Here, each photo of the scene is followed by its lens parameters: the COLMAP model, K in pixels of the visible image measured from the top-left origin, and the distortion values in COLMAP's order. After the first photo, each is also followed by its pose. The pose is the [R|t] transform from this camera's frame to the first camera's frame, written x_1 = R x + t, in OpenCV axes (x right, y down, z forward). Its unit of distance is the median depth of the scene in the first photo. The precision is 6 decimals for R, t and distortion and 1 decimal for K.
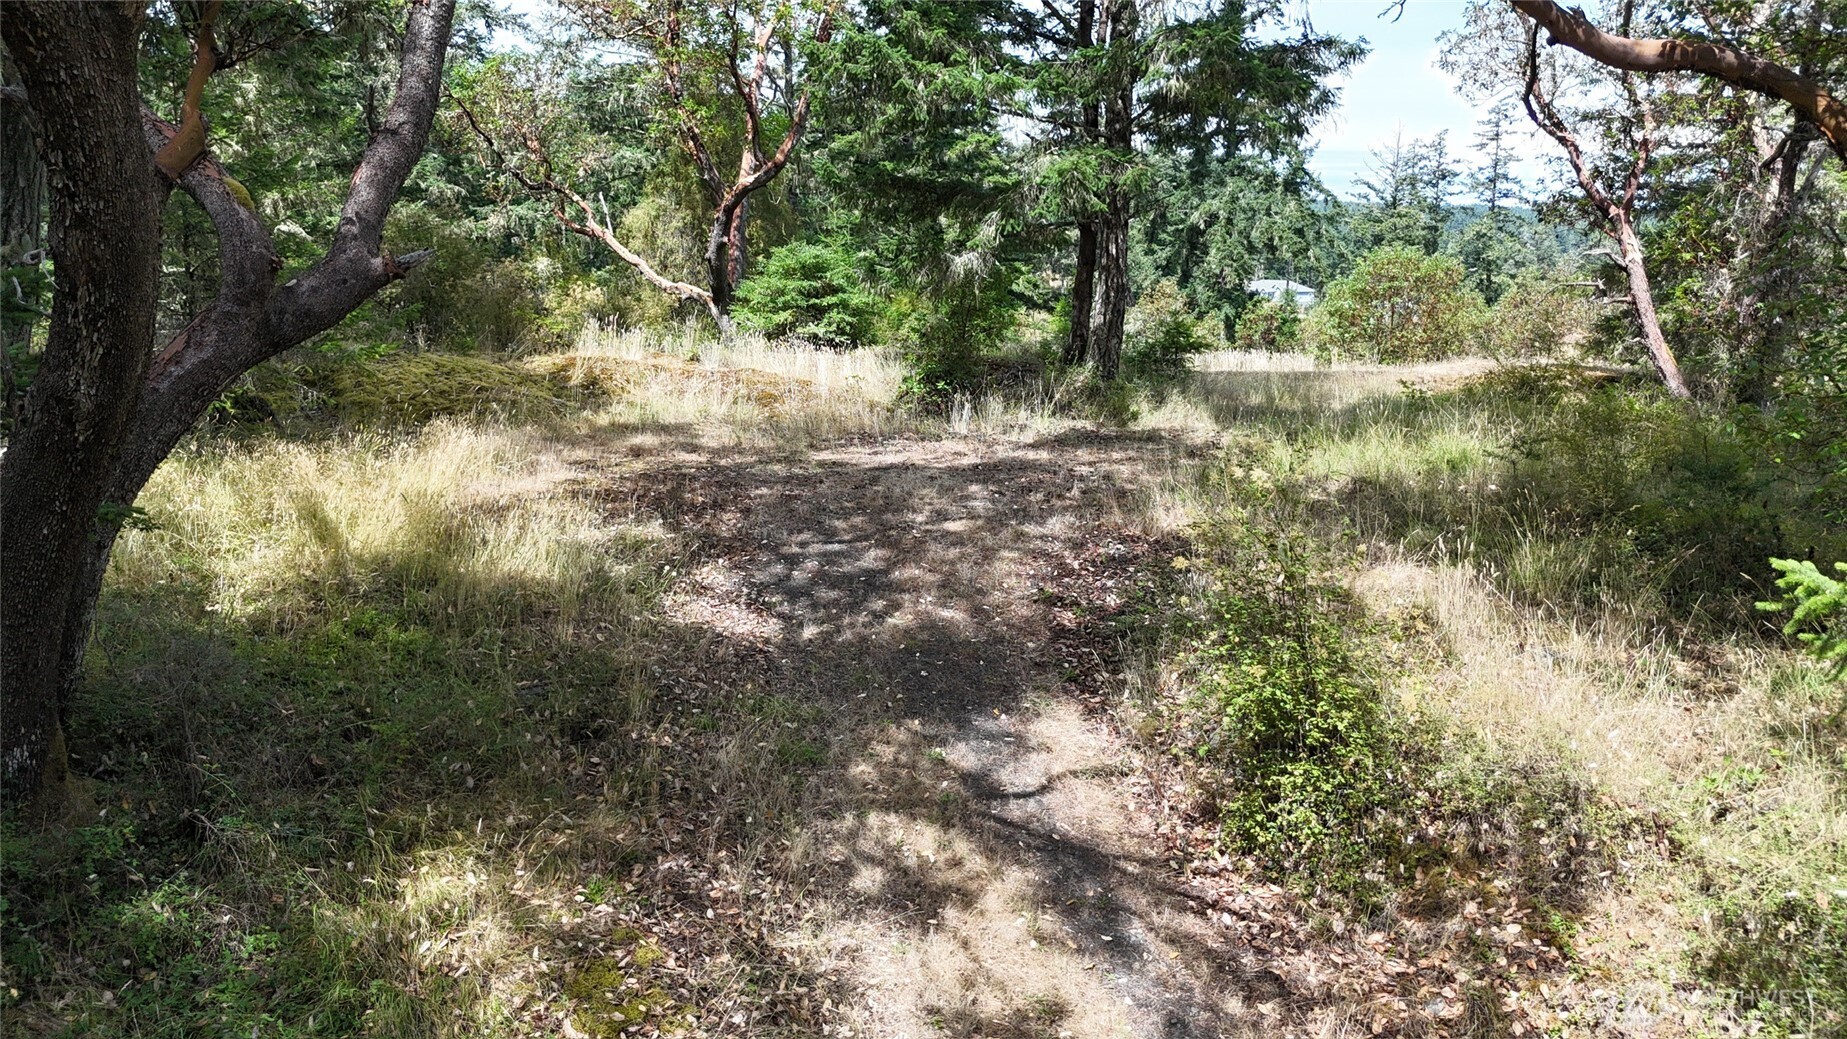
lens RADIAL K [[1326.3, 0, 922.4], [0, 1326.3, 519.5], [0, 0, 1]] dist [0.012866, -0.013006]
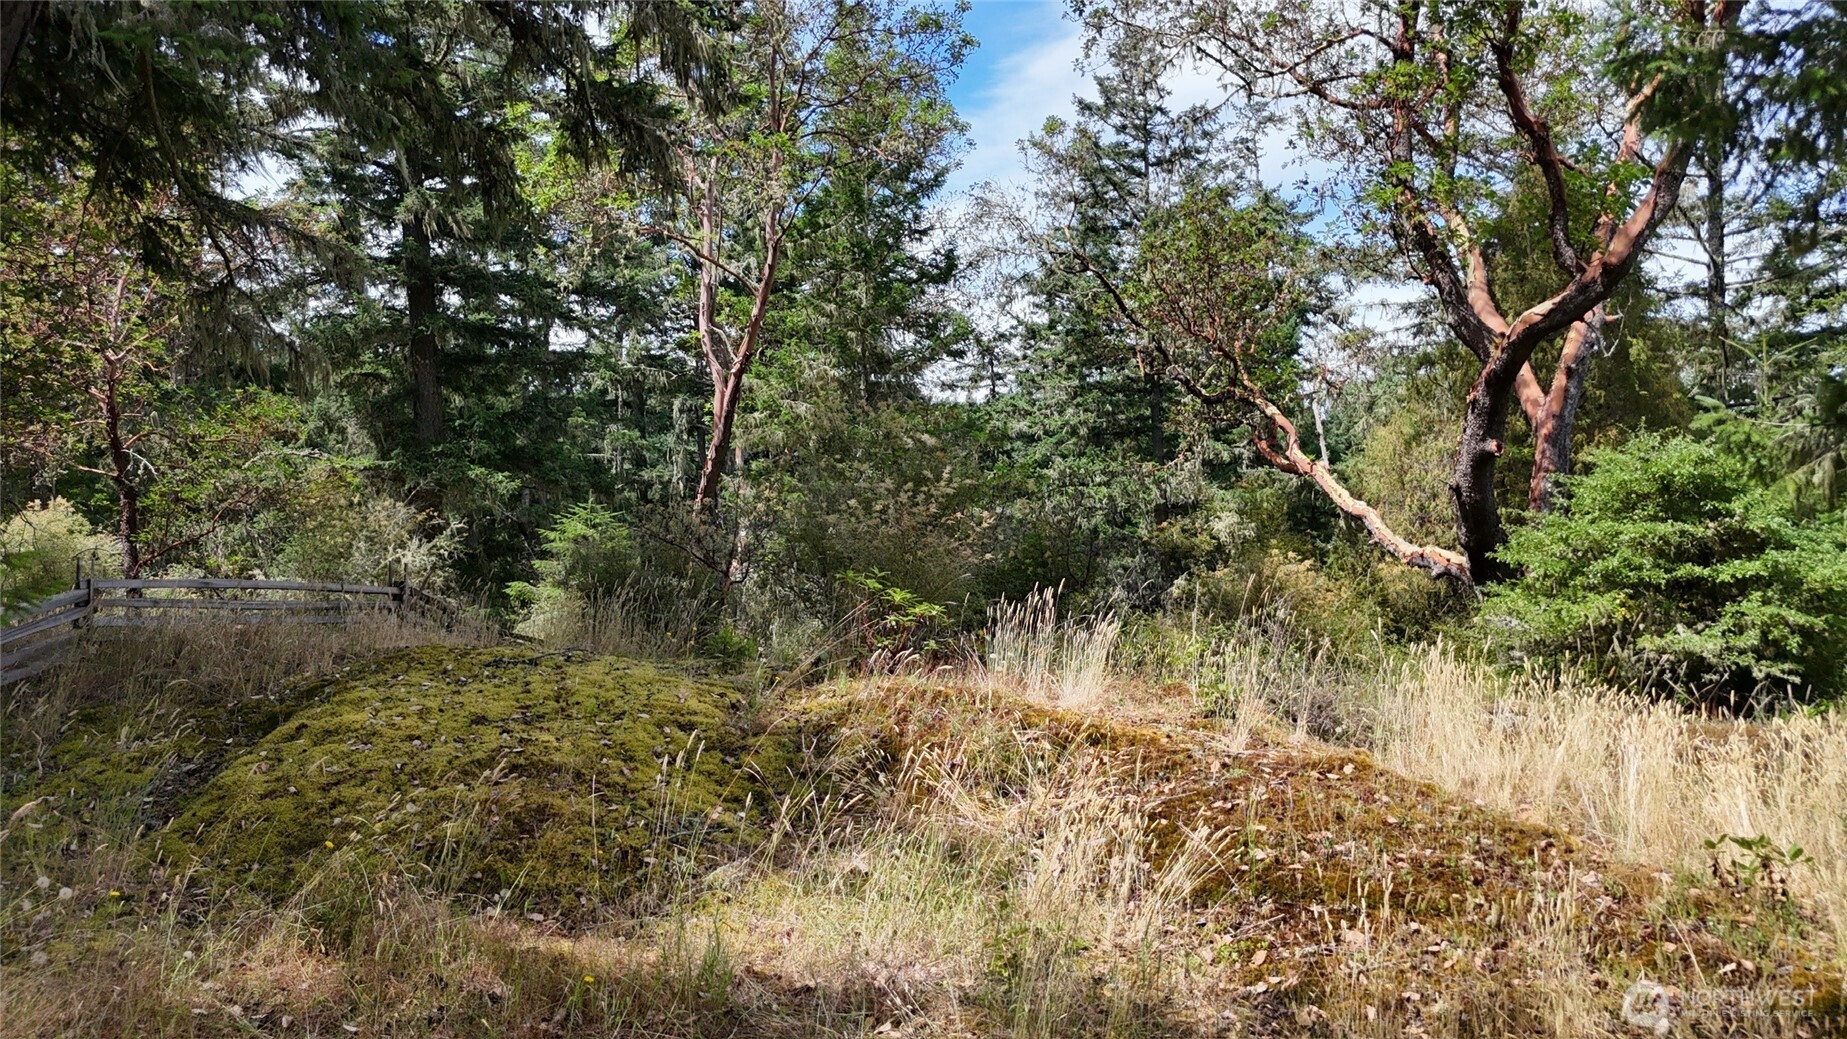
lens RADIAL K [[1326.3, 0, 919.2], [0, 1326.3, 524.4], [0, 0, 1]] dist [0.012866, -0.013006]
pose [[0.771859, -0.021239, -0.635439, -0.007484], [-0.123209, 0.975499, -0.182266, -0.077443], [0.623742, 0.218976, 0.750331, 0.554919]]
